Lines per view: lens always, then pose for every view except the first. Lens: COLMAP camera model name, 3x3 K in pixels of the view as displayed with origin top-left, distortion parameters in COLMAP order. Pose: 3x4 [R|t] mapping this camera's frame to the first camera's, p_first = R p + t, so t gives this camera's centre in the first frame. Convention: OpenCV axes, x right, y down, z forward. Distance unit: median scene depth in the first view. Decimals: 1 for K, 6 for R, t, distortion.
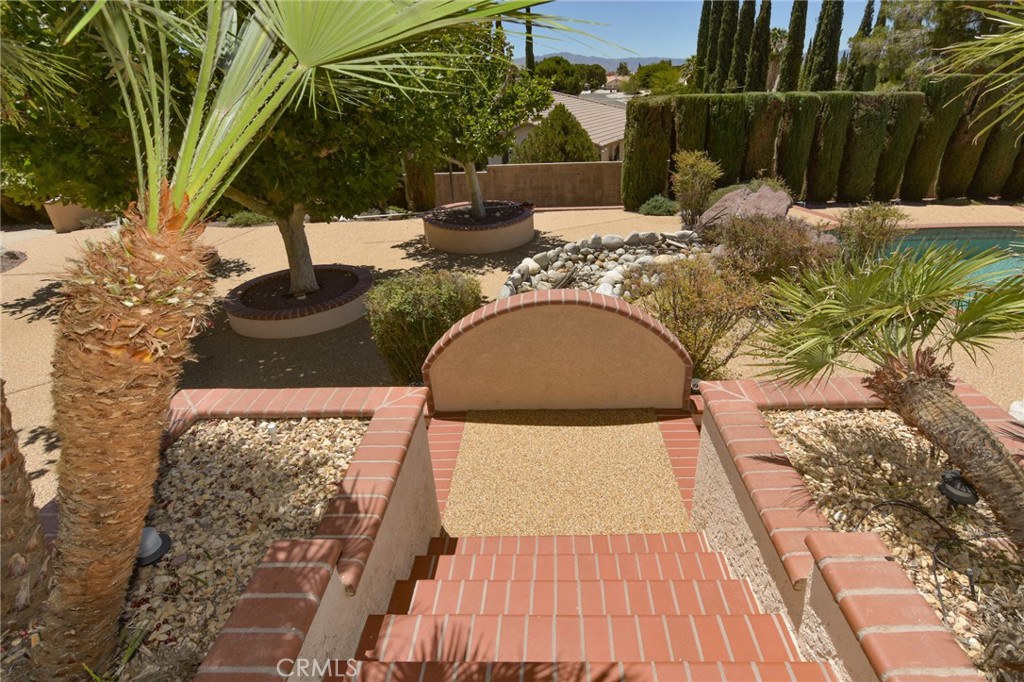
lens RADIAL K [[509.9, 0, 543.4], [0, 509.9, 302.0], [0, 0, 1]] dist [-0.004818, 0.000362]
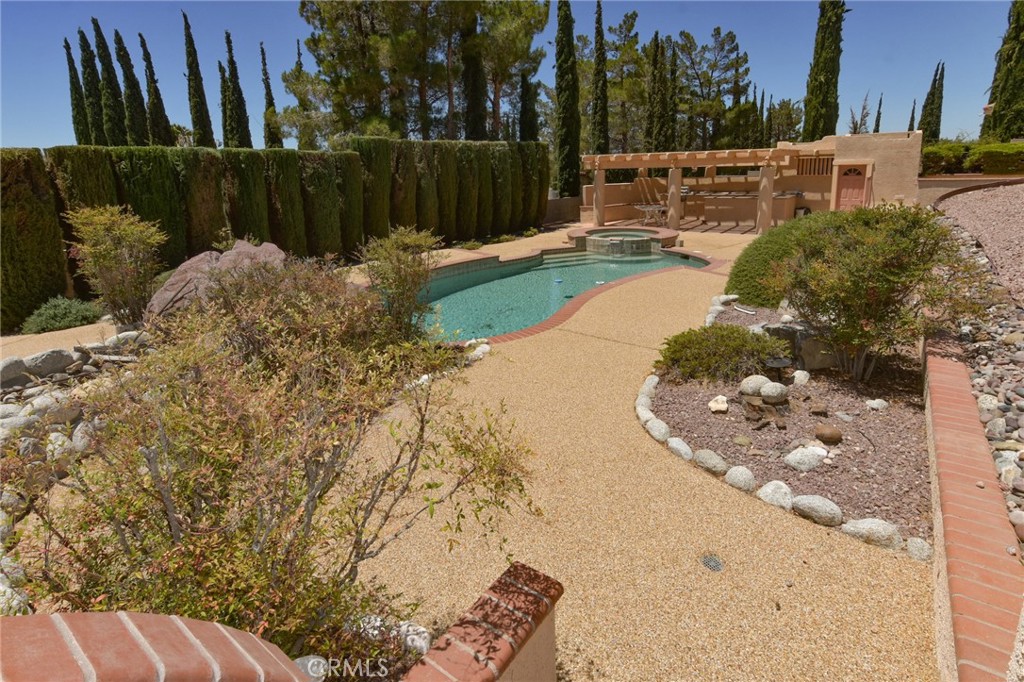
lens RADIAL K [[526.2, 0, 493.4], [0, 526.2, 277.7], [0, 0, 1]] dist [-0.002747, 0.000106]
pose [[0.605719, -0.155967, 0.780243, 0.056772], [0.336878, 0.938644, -0.073895, -0.009851], [-0.720845, 0.307606, 0.621096, 0.232442]]
